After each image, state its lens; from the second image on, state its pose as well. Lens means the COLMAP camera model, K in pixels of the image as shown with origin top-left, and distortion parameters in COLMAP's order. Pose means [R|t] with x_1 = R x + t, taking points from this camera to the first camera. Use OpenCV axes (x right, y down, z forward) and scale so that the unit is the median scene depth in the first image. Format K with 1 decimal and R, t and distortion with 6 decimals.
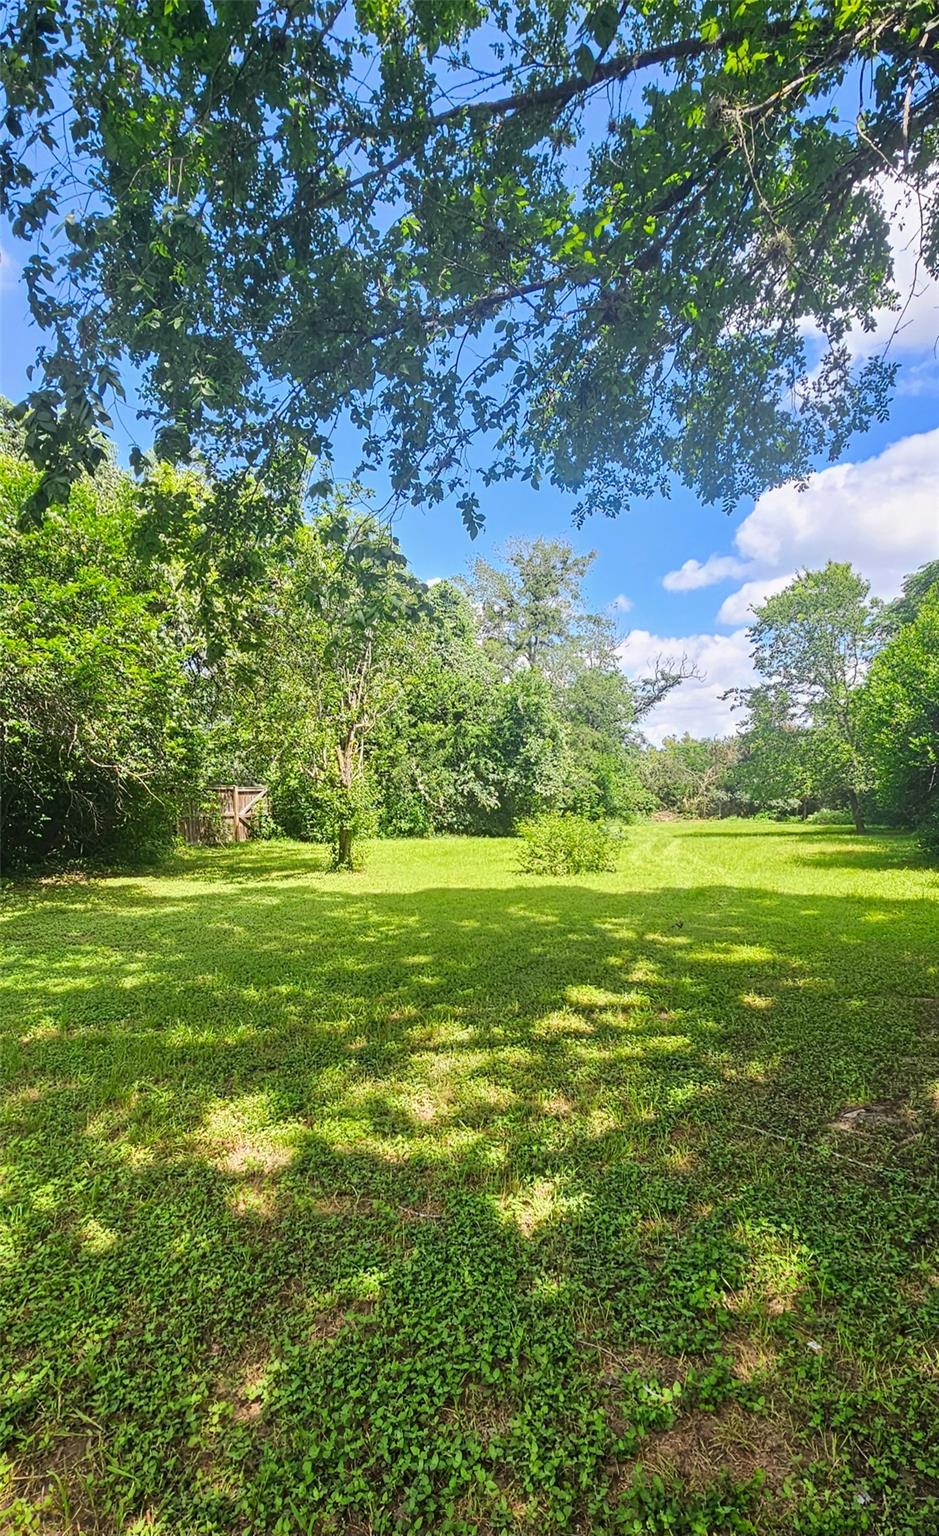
lens RADIAL K [[848.9, 0, 469.5], [0, 848.9, 768.0], [0, 0, 1]] dist [0.000107, 0.000001]
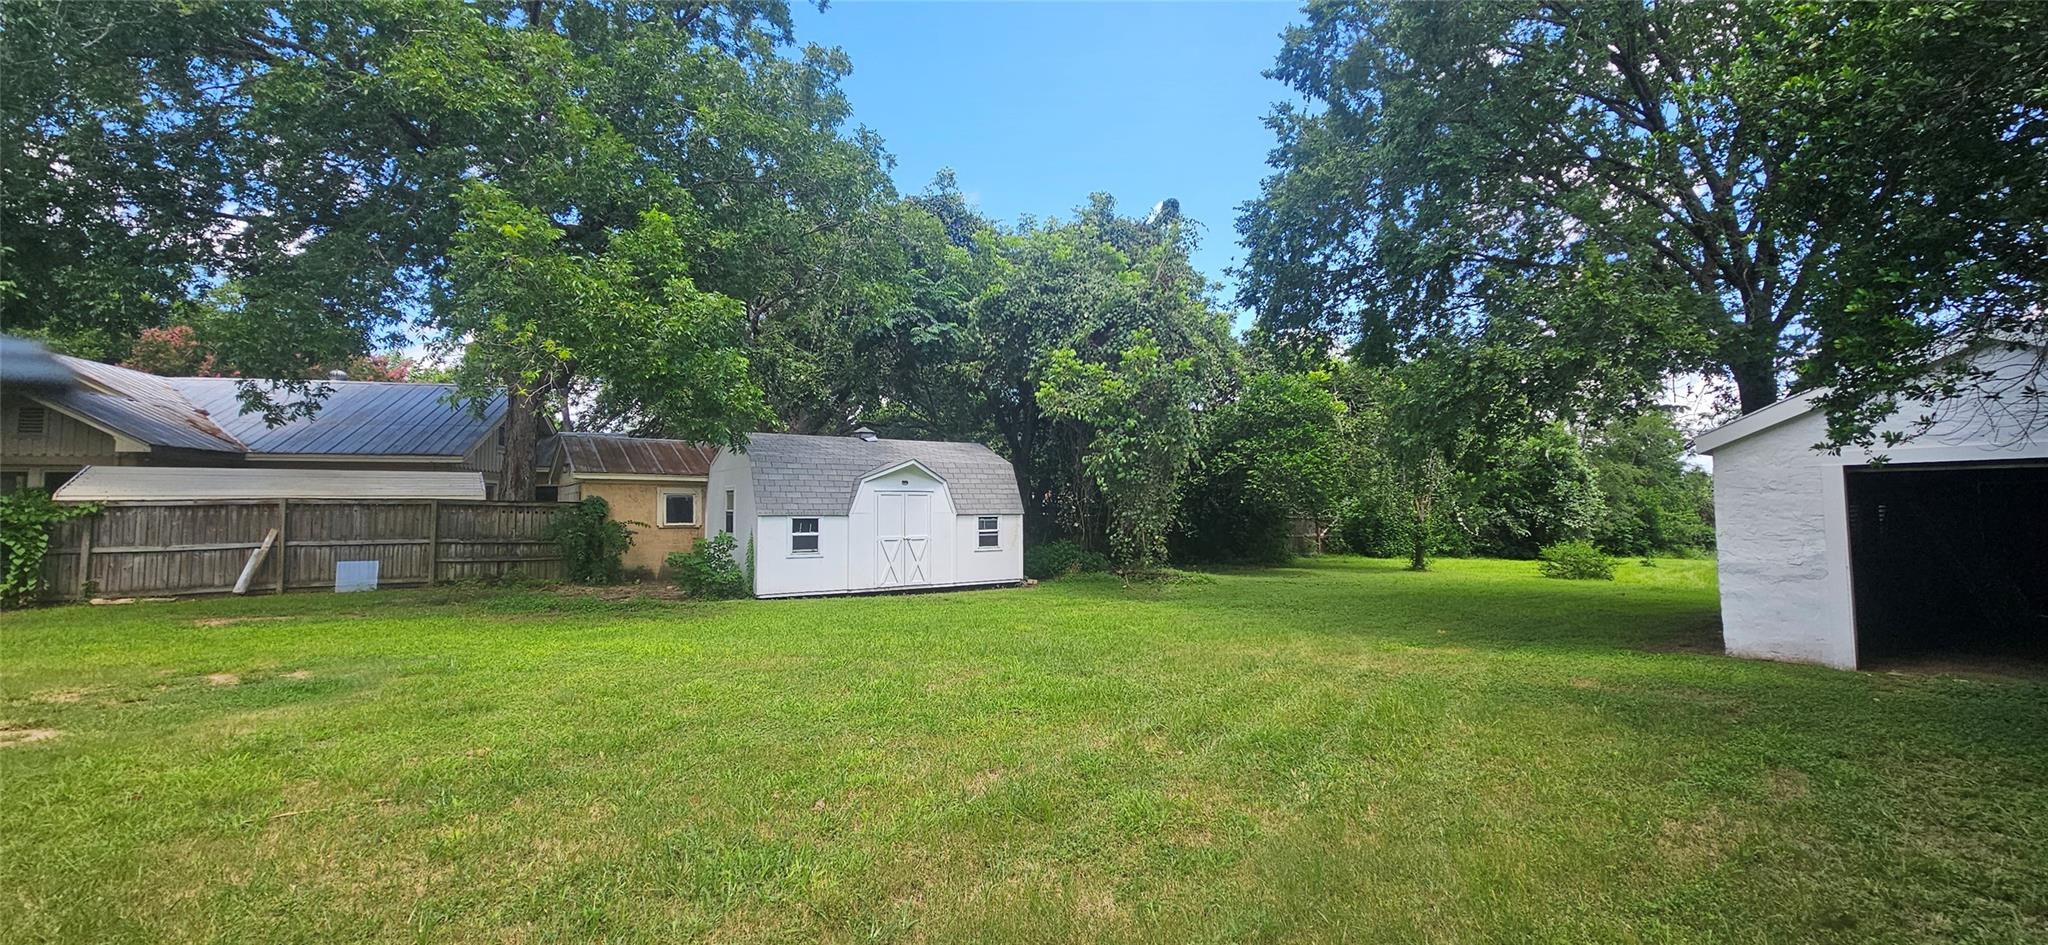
lens RADIAL K [[849.1, 0, 1024.0], [0, 849.1, 472.5], [0, 0, 1]] dist [0.000011, 0.000005]
pose [[0.873723, -0.007377, -0.486368, -0.006092], [-0.003247, 0.999774, -0.020997, -0.018620], [0.486413, 0.019925, 0.873502, -0.439799]]
